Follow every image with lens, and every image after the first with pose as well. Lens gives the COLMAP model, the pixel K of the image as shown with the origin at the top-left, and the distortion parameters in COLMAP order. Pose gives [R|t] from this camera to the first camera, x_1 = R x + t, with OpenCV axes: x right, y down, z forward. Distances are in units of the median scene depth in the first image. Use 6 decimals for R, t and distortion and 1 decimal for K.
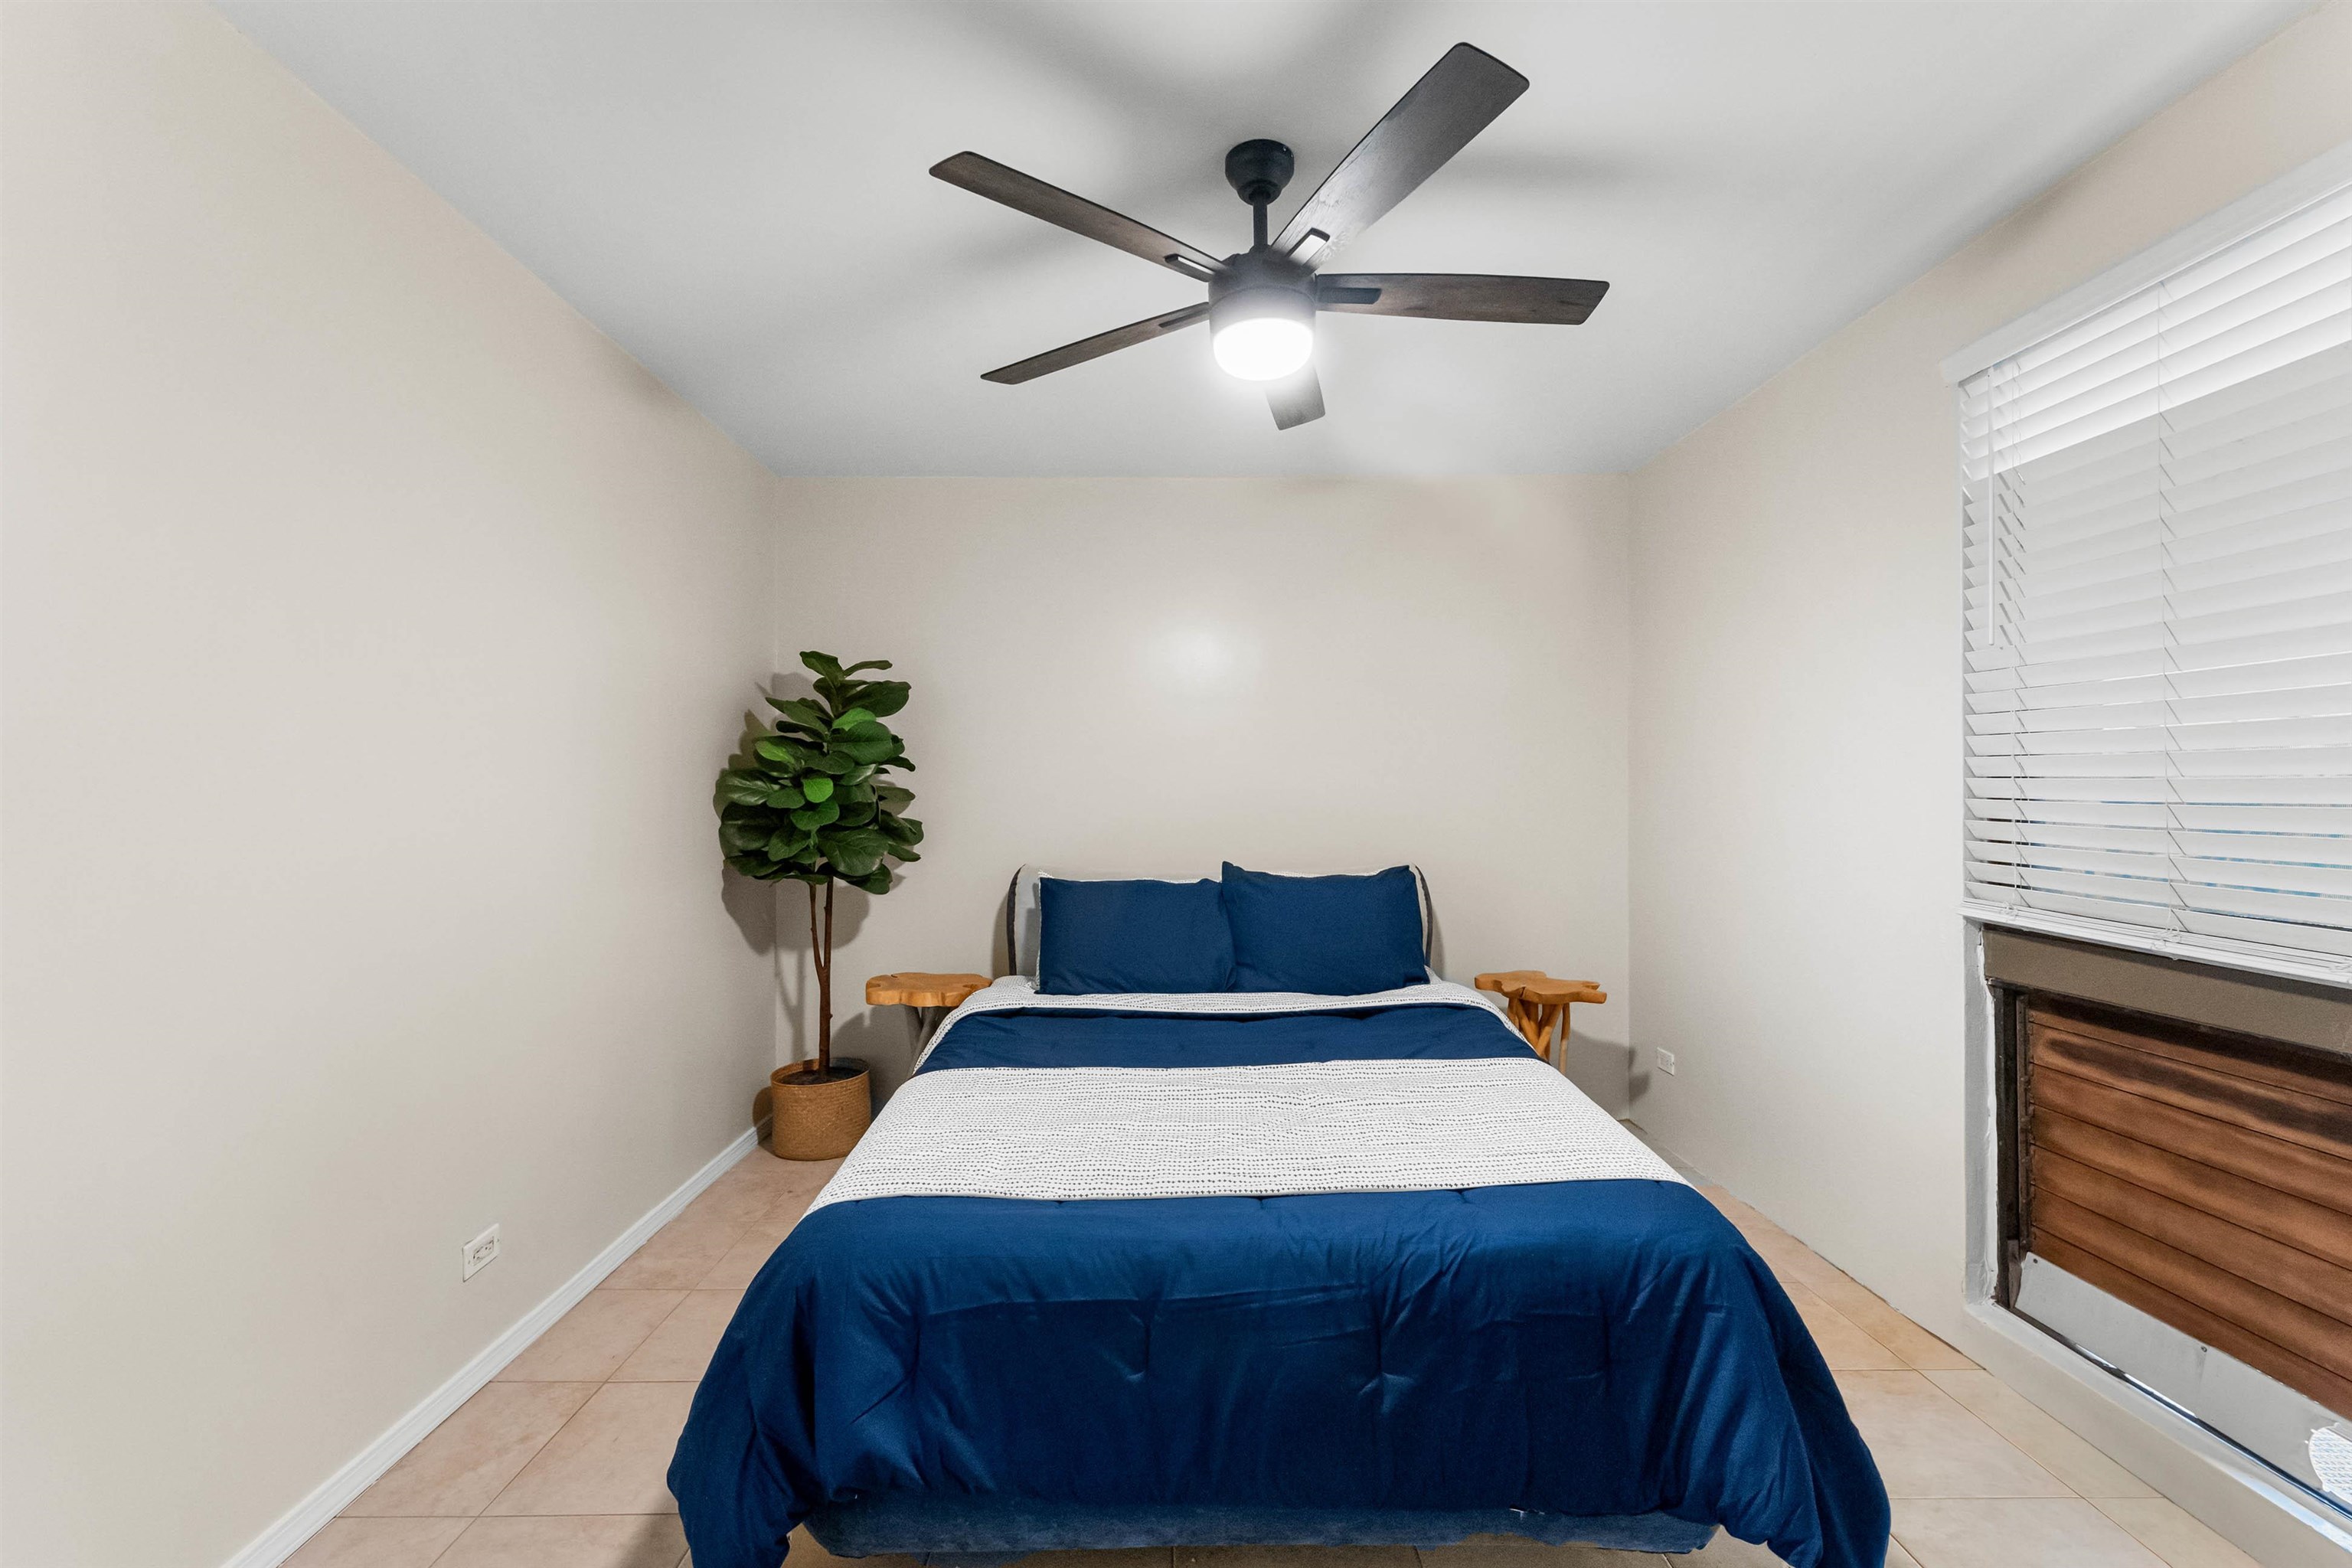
lens RADIAL K [[1024.7, 0, 1176.0], [0, 1024.7, 784.0], [0, 0, 1]] dist [0.001304, -0.000491]
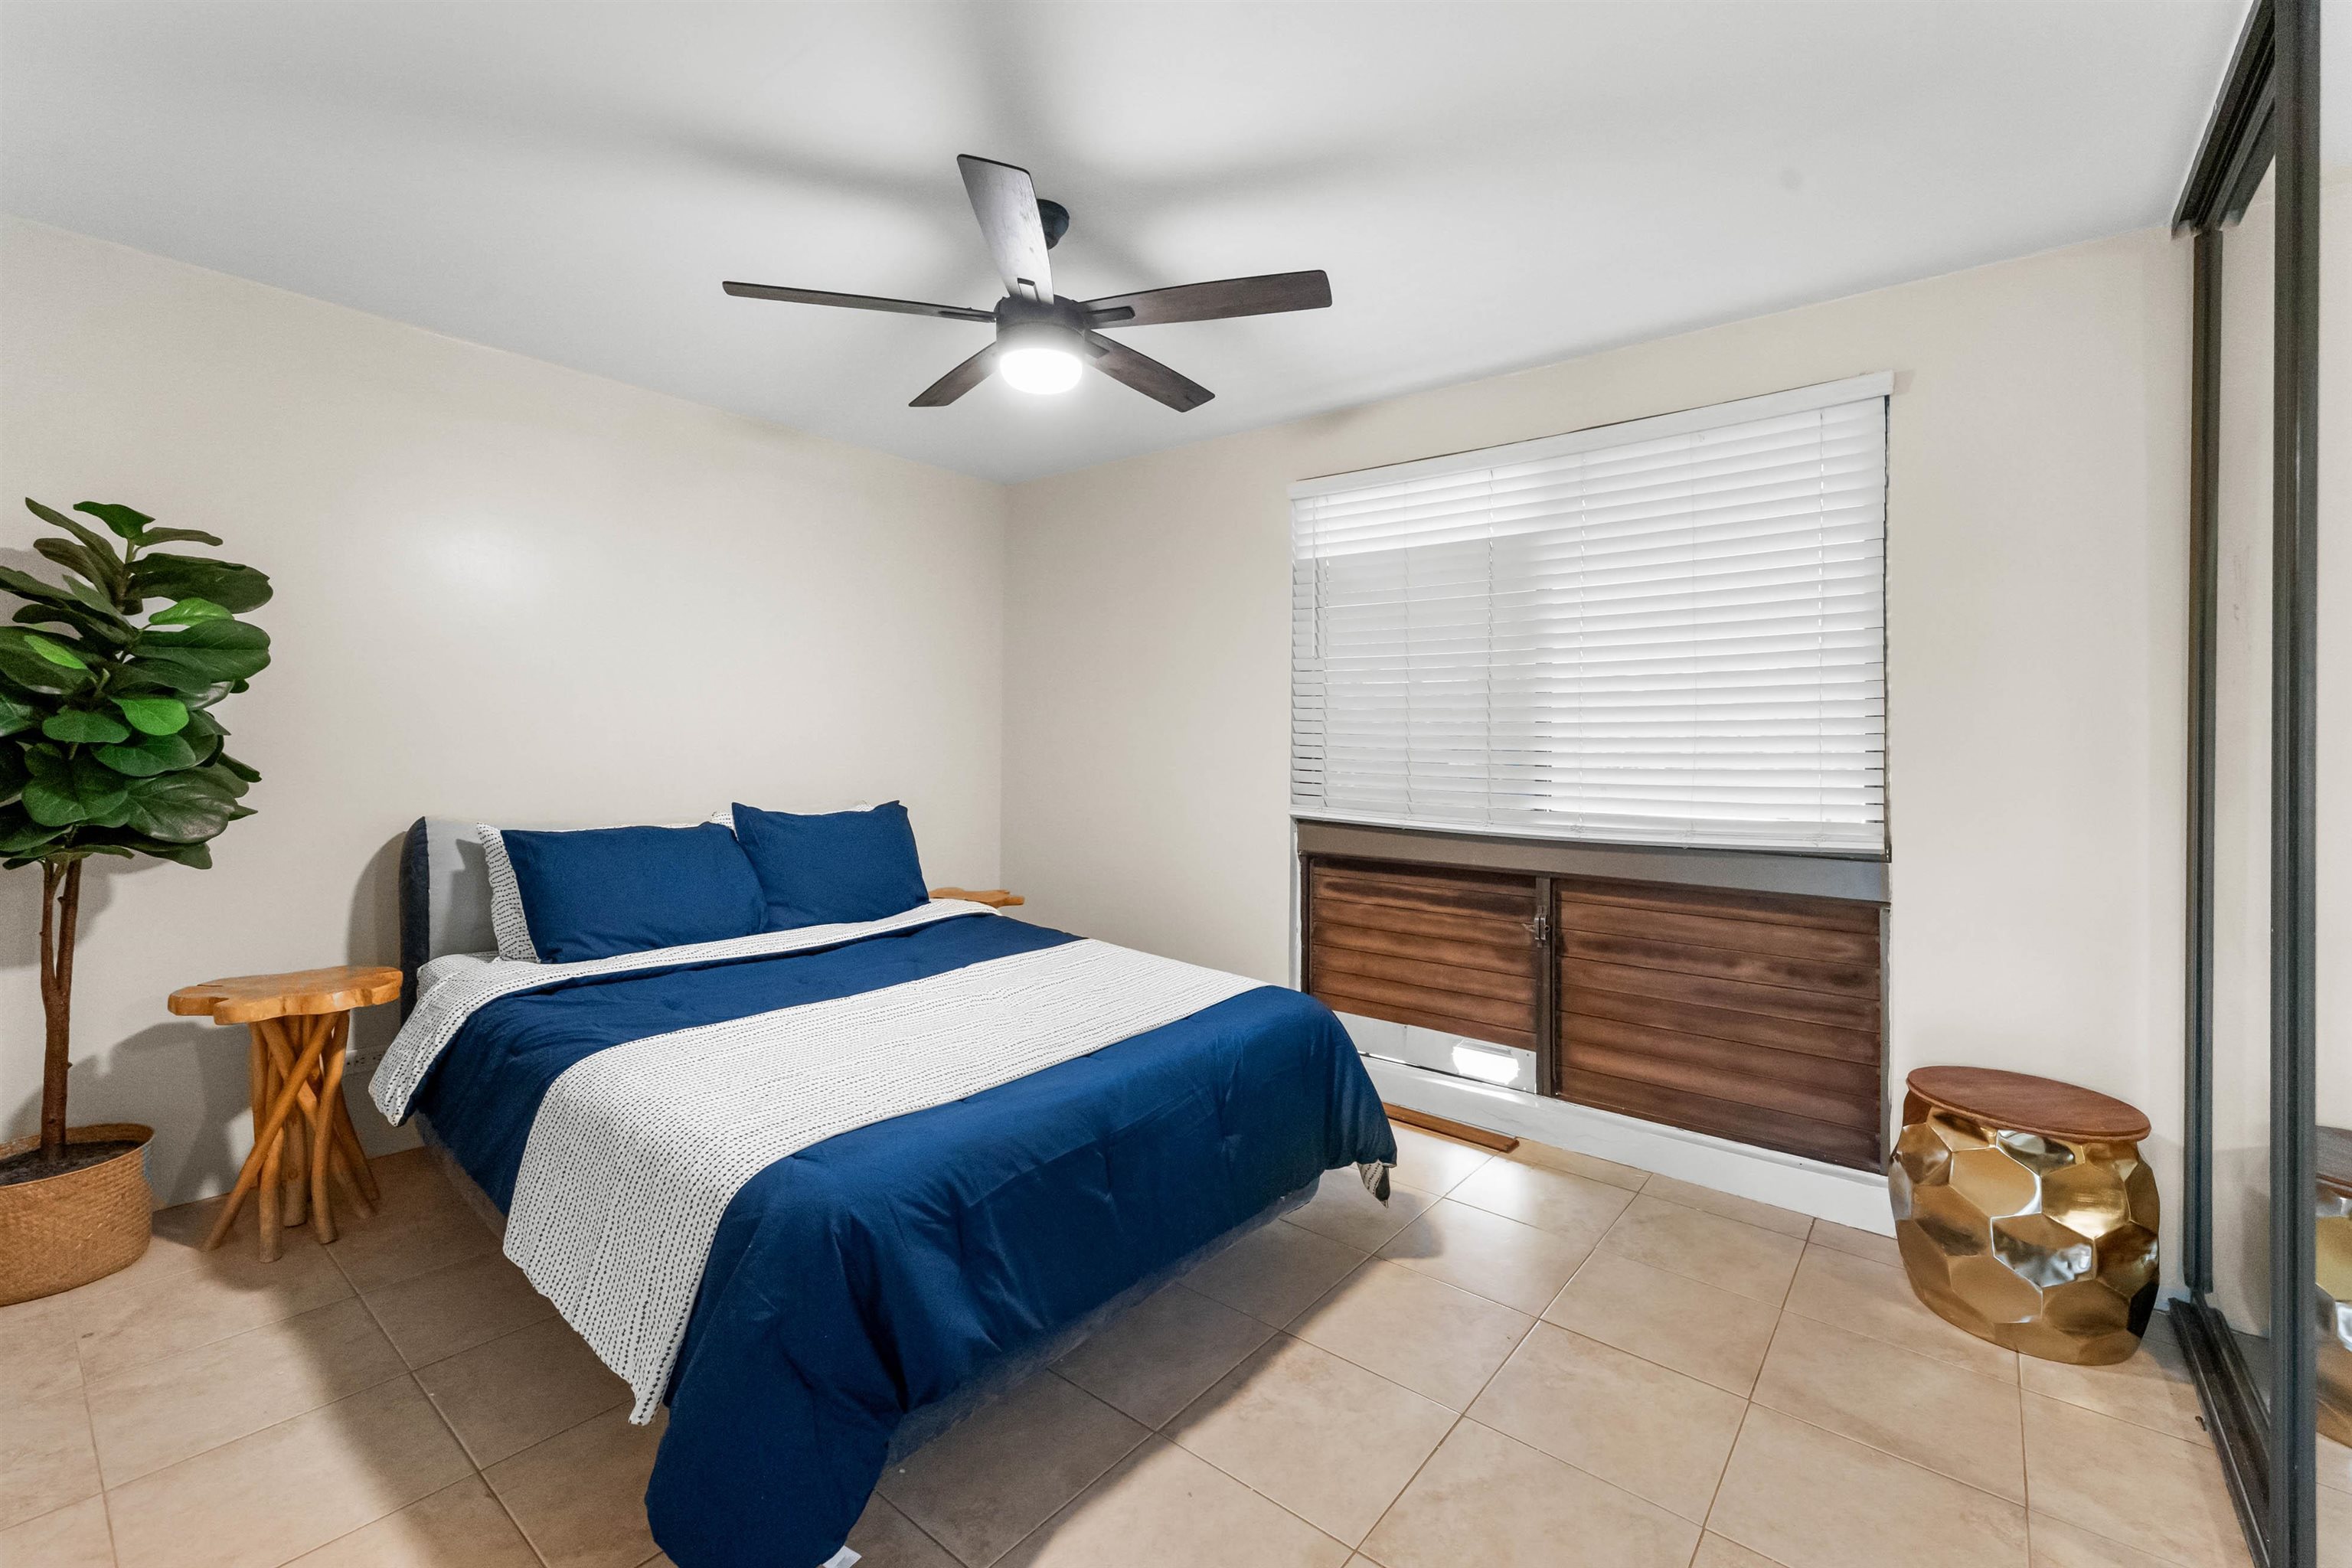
lens RADIAL K [[990.7, 0, 1182.0], [0, 990.7, 727.5], [0, 0, 1]] dist [0.000020, -0.000433]
pose [[0.634729, 0.024678, 0.772340, -0.636830], [-0.022802, 0.999653, -0.013202, 0.010458], [-0.772398, -0.009231, 0.635072, 0.110228]]
